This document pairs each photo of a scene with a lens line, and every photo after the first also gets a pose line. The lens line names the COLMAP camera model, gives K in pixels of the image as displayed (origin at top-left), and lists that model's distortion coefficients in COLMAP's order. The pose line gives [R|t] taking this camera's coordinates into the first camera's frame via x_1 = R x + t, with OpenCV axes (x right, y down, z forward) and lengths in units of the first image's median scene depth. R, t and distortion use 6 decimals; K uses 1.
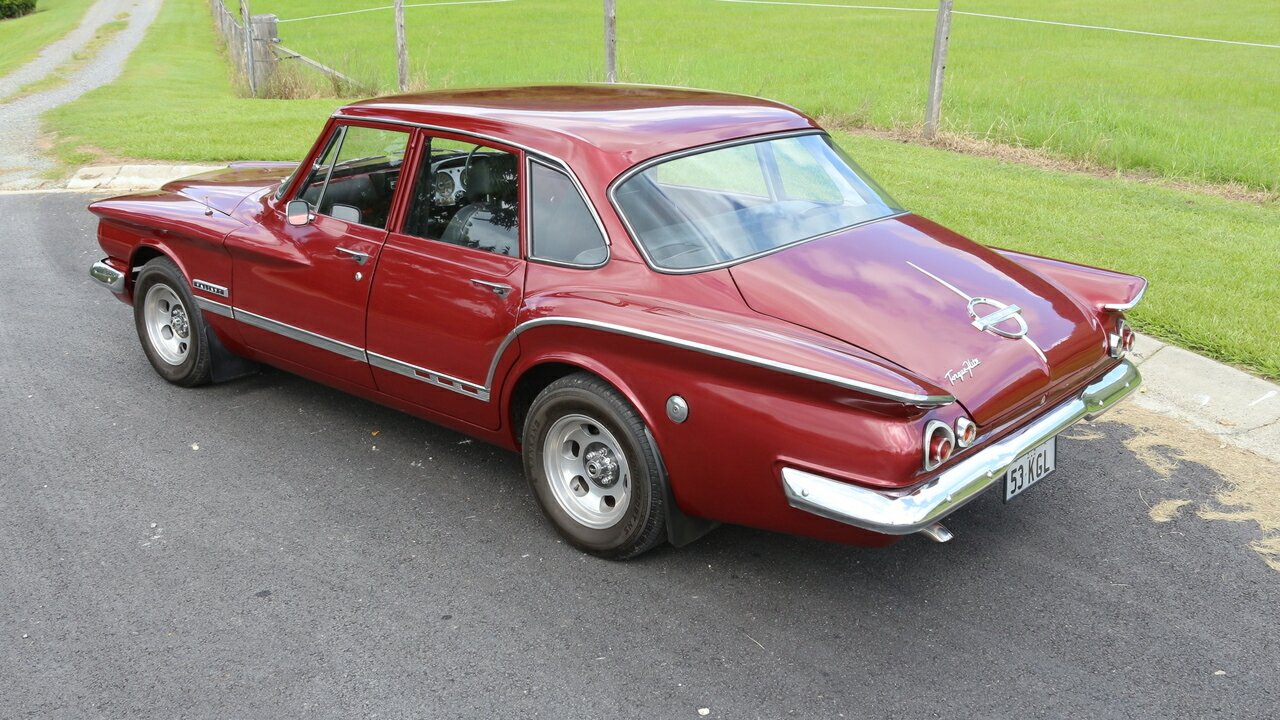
lens RADIAL K [[1290.0, 0, 623.3], [0, 1290.0, 363.2], [0, 0, 1]] dist [-0.085475, 0.000000]
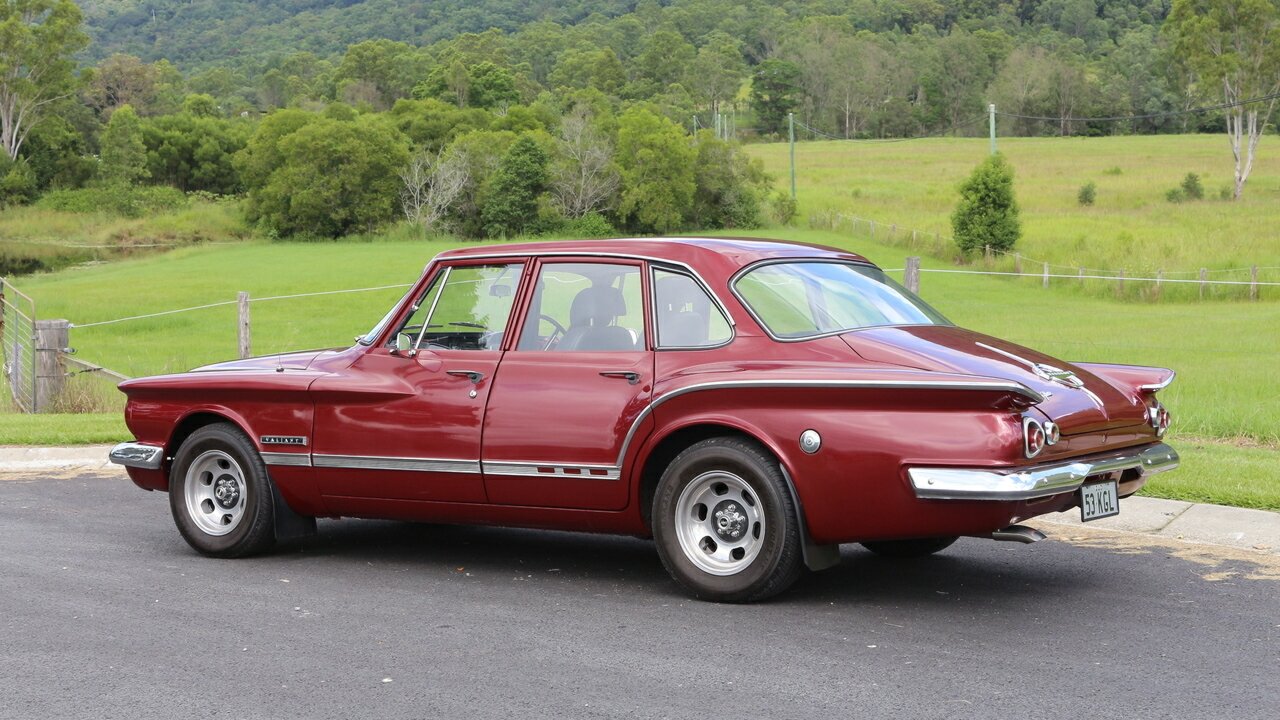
lens RADIAL K [[1861.7, 0, 625.4], [0, 1861.7, 356.7], [0, 0, 1]] dist [-0.031355, 0.000000]
pose [[0.992058, -0.008432, 0.125495, -0.285365], [0.044179, 0.957537, -0.284905, 0.368389], [-0.117763, 0.288187, 0.950305, -0.532940]]
